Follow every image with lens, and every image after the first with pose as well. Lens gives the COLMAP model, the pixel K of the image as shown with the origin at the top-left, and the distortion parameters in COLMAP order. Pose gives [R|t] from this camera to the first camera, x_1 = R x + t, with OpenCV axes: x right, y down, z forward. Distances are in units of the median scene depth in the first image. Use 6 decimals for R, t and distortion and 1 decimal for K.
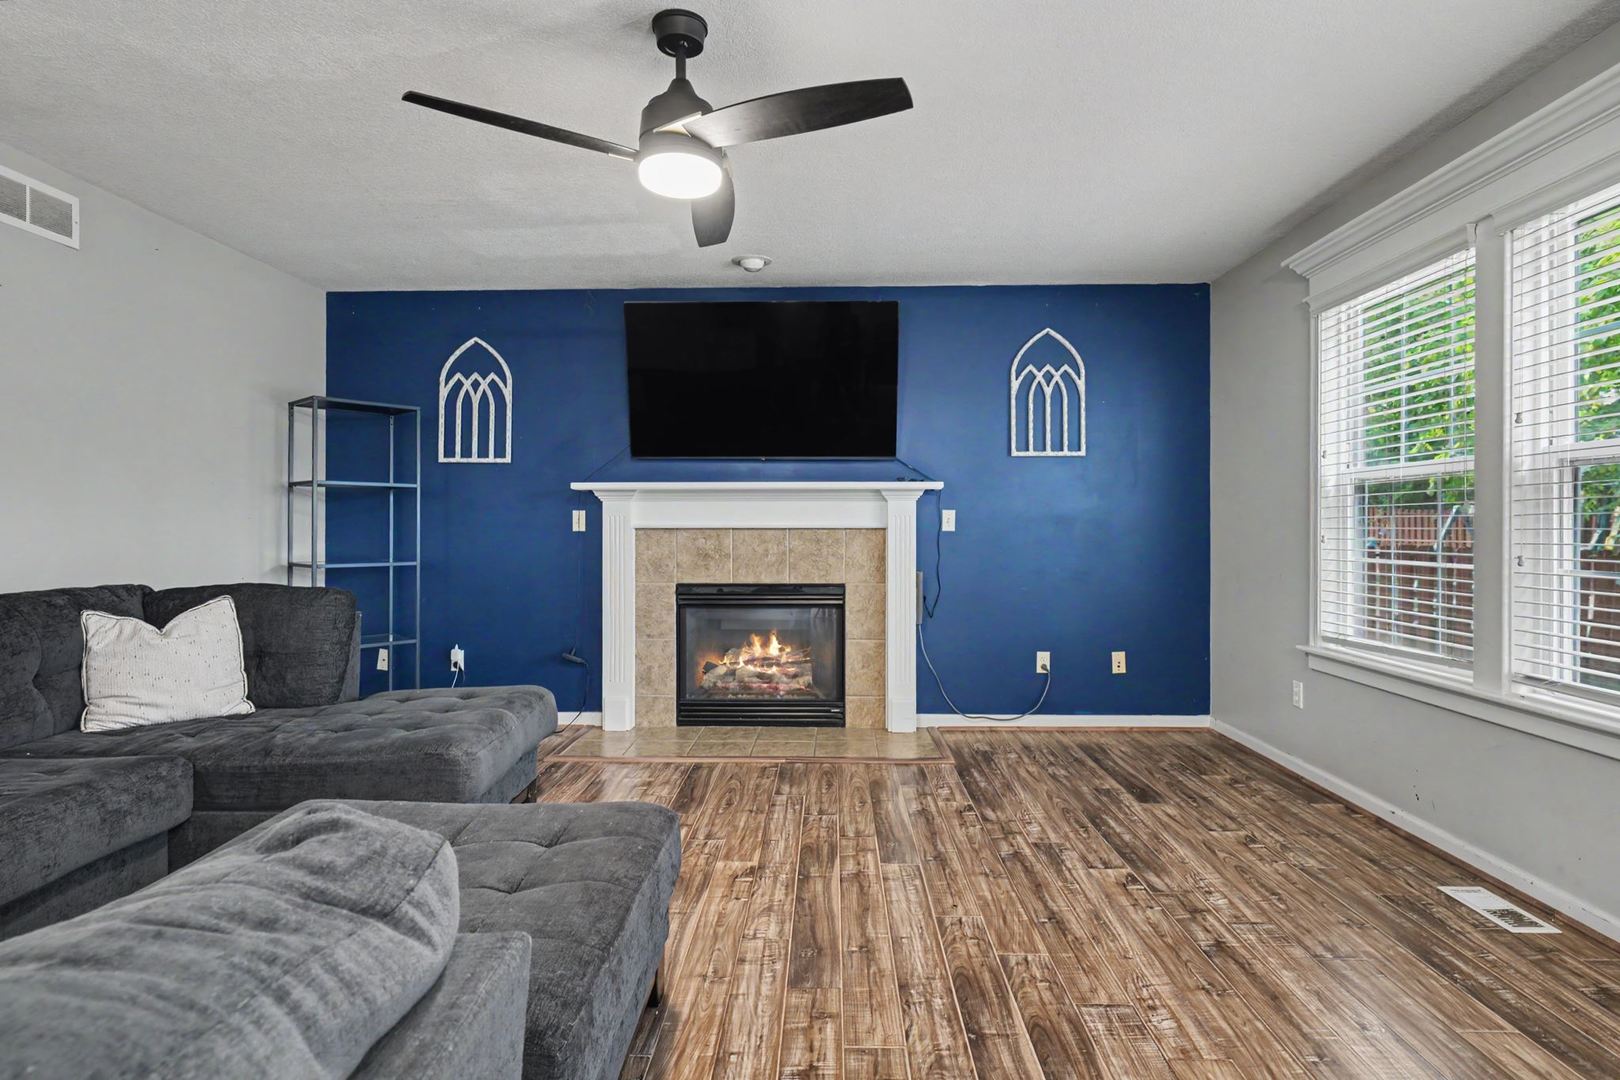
lens RADIAL K [[834.3, 0, 814.0], [0, 834.3, 524.5], [0, 0, 1]] dist [0.004672, -0.002525]
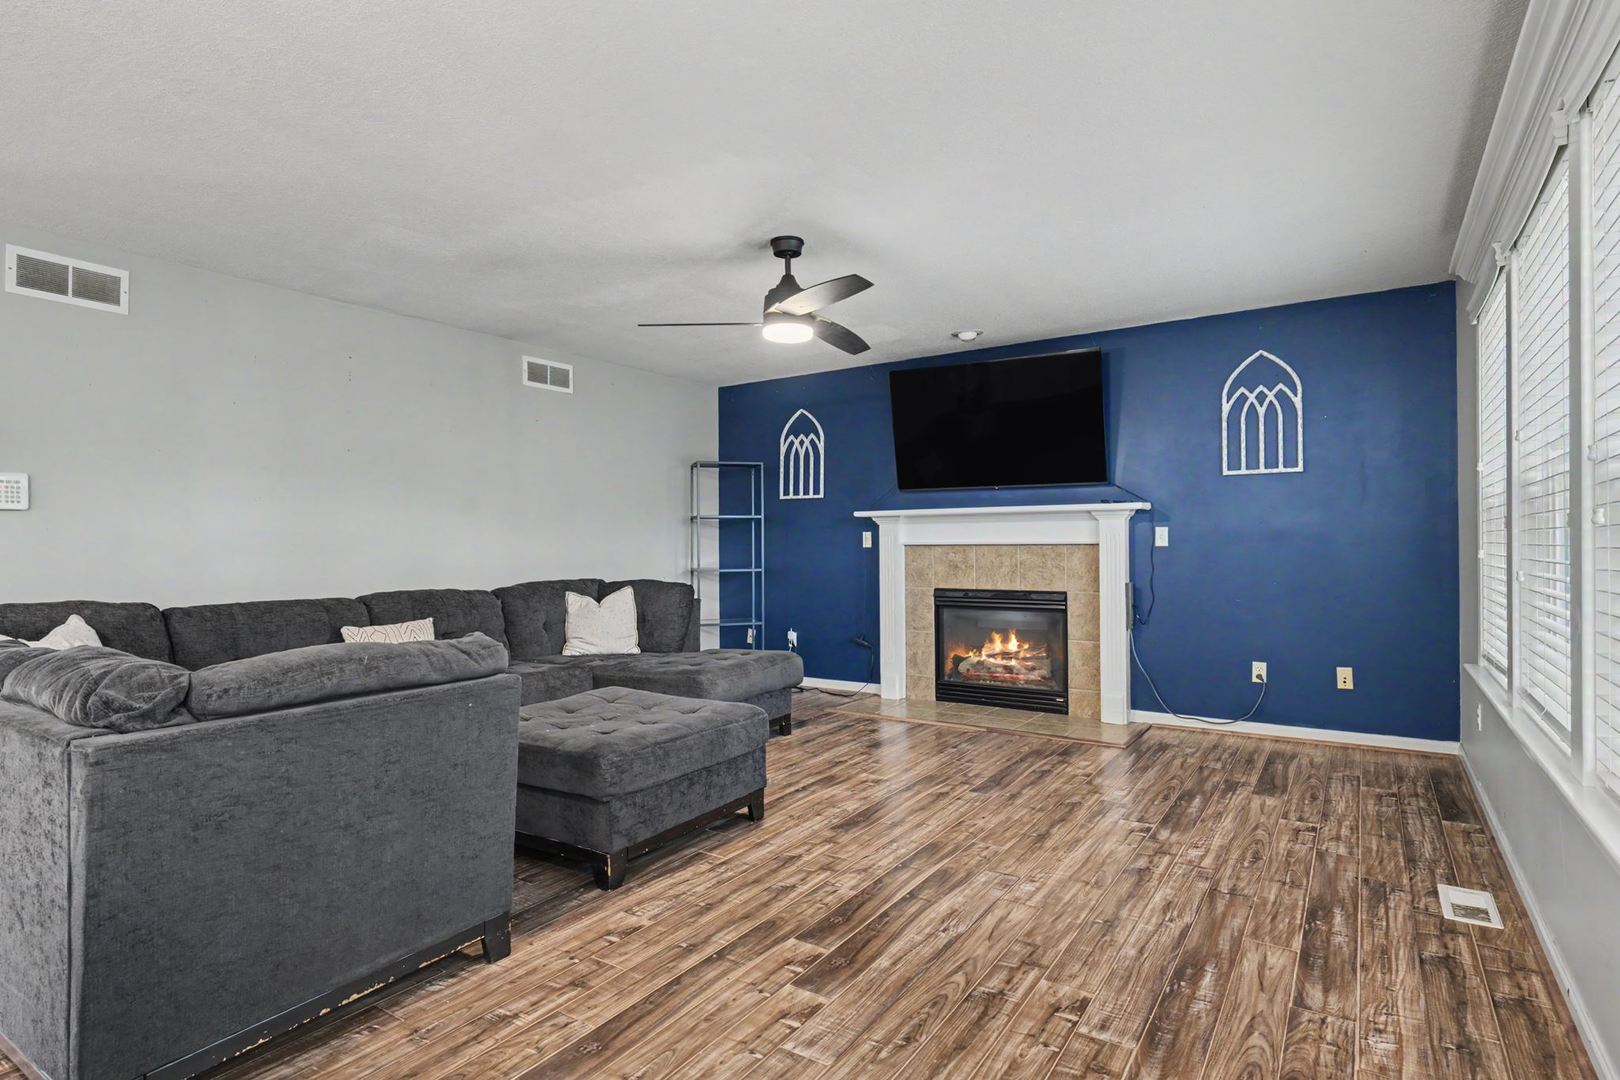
lens RADIAL K [[834.3, 0, 816.8], [0, 834.3, 538.7], [0, 0, 1]] dist [0.004672, -0.002525]
pose [[0.846905, -0.008698, -0.531672, 0.458382], [0.009052, 0.999957, -0.001939, -0.005285], [0.531667, -0.003171, 0.846948, -0.218832]]
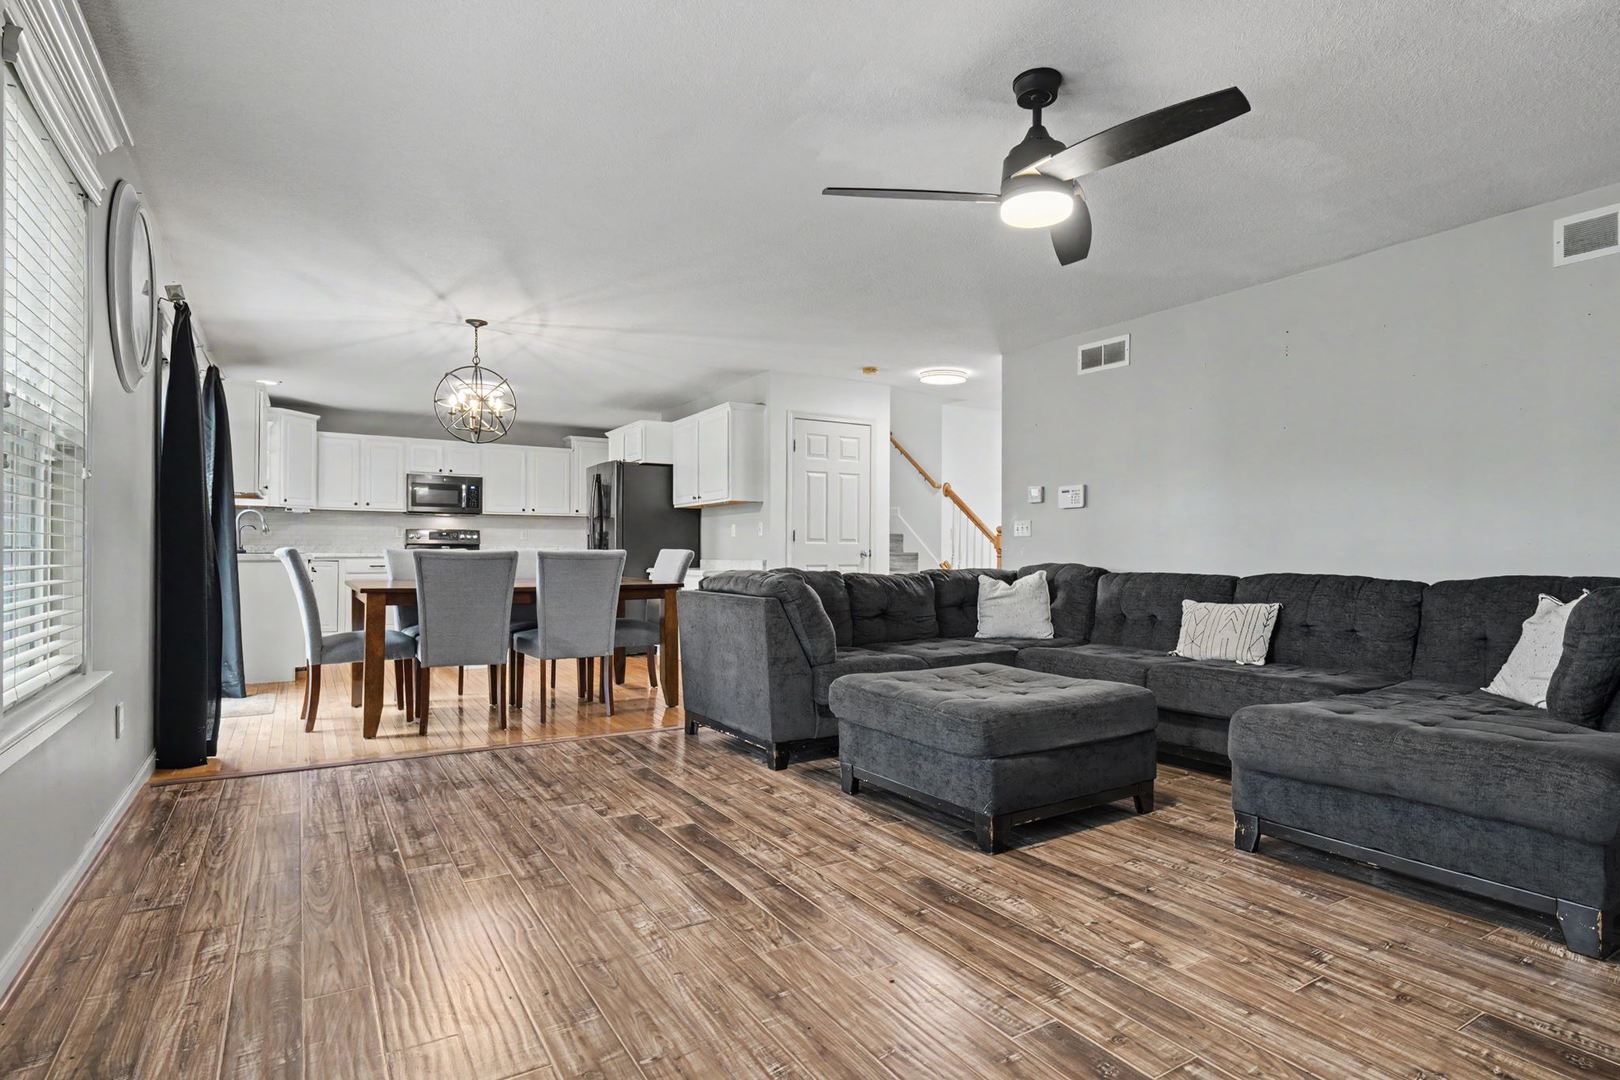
lens RADIAL K [[834.3, 0, 807.9], [0, 834.3, 550.1], [0, 0, 1]] dist [0.004672, -0.002525]
pose [[-0.842711, -0.004994, -0.538342, 0.444738], [-0.001475, 0.999975, -0.006968, 0.040727], [0.538364, -0.005078, -0.842697, 1.095175]]
